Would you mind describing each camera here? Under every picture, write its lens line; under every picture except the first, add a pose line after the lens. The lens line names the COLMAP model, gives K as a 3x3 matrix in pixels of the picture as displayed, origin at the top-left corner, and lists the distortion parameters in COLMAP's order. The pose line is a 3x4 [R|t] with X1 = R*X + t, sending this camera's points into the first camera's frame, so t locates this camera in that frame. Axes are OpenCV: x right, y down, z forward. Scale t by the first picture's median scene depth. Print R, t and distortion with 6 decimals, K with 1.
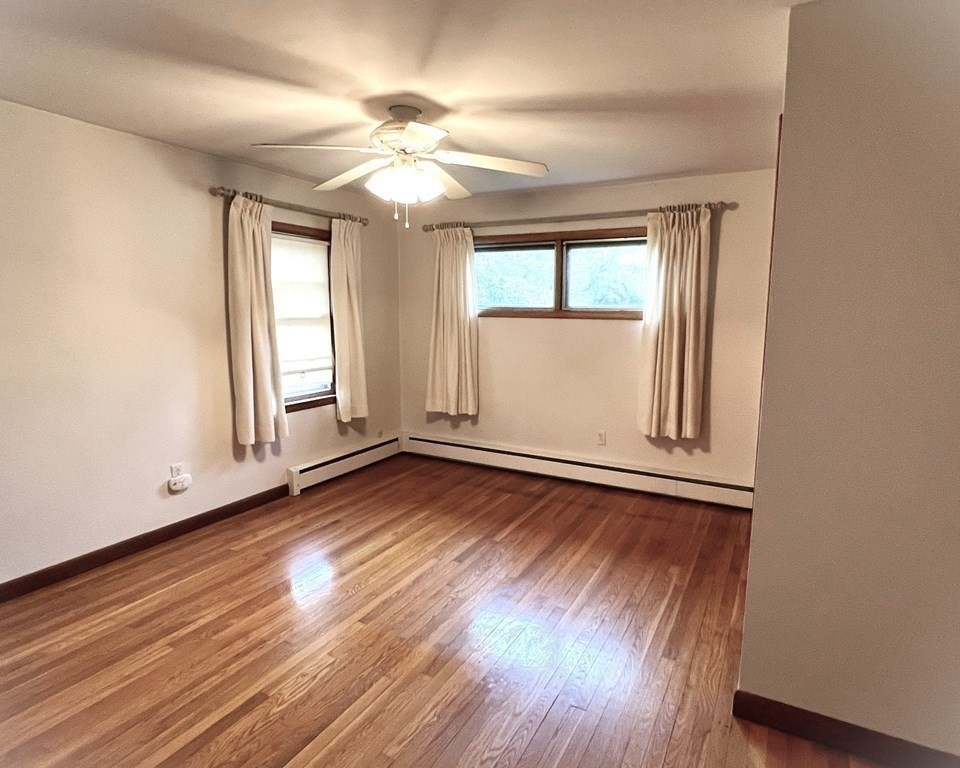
lens RADIAL K [[545.9, 0, 499.8], [0, 545.9, 382.1], [0, 0, 1]] dist [0.009152, -0.003913]
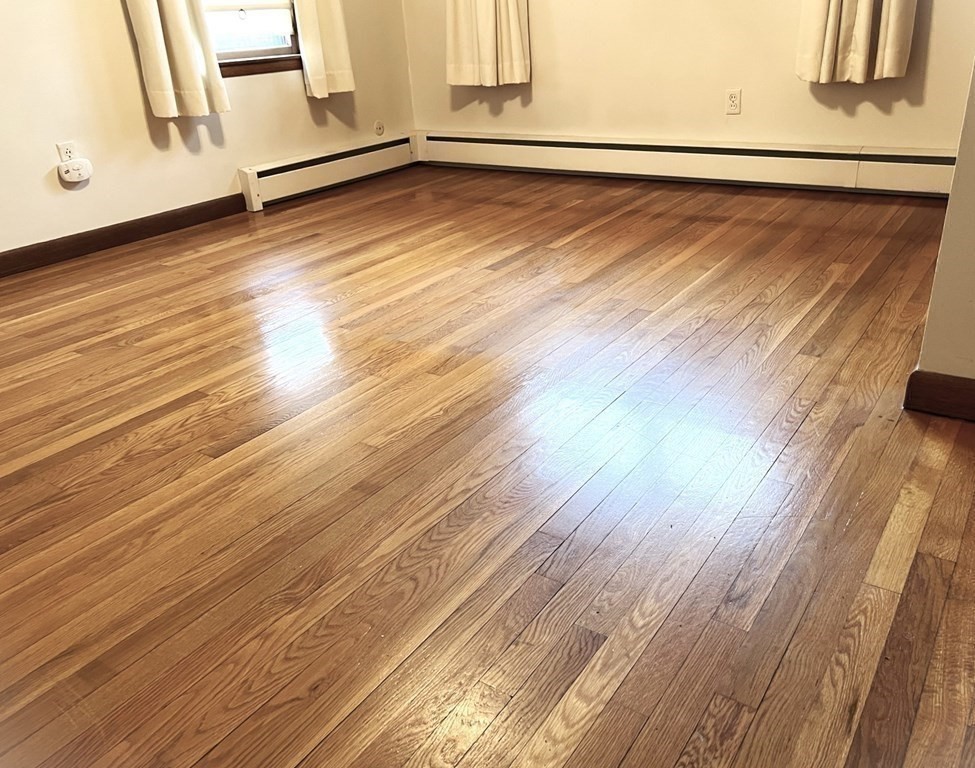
lens RADIAL K [[815.2, 0, 496.5], [0, 815.2, 380.3], [0, 0, 1]] dist [0.051838, -0.048183]
pose [[0.992293, -0.014201, -0.123094, 0.040157], [0.048667, 0.958247, 0.281769, 0.151968], [0.113953, -0.285588, 0.951553, 0.026583]]
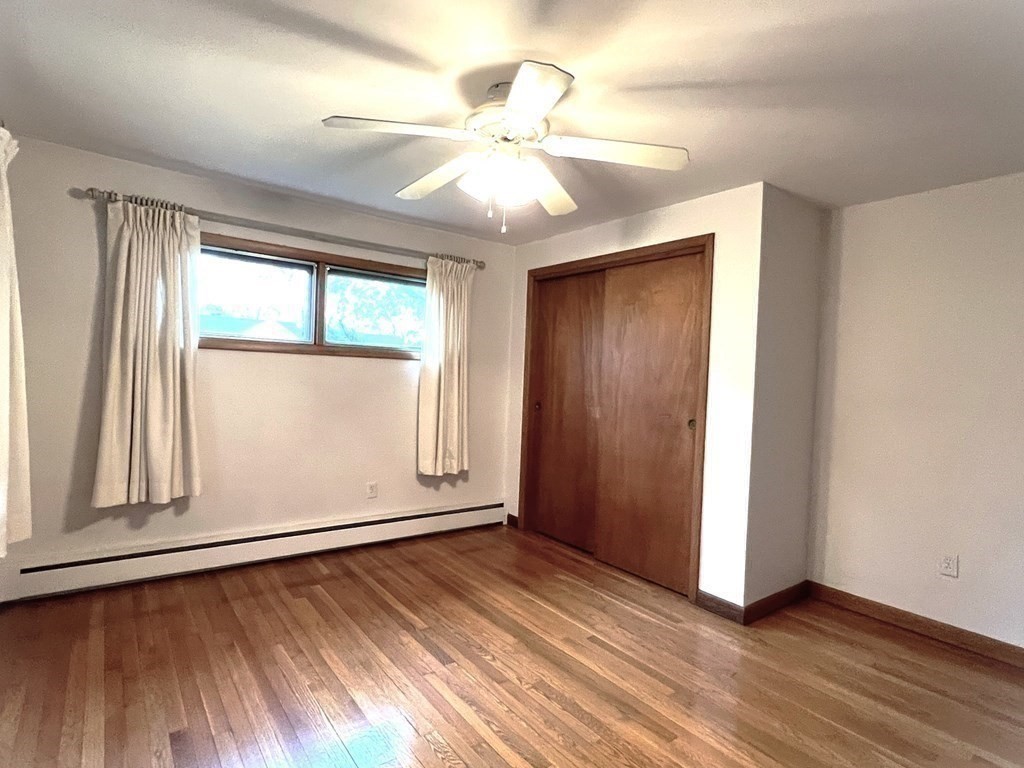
lens RADIAL K [[540.1, 0, 514.6], [0, 540.1, 384.5], [0, 0, 1]] dist [0.006612, 0.000509]
pose [[0.431207, -0.008117, 0.902216, -0.604393], [0.091379, 0.995211, -0.034721, -0.020769], [-0.897613, 0.097416, 0.429884, 0.466191]]
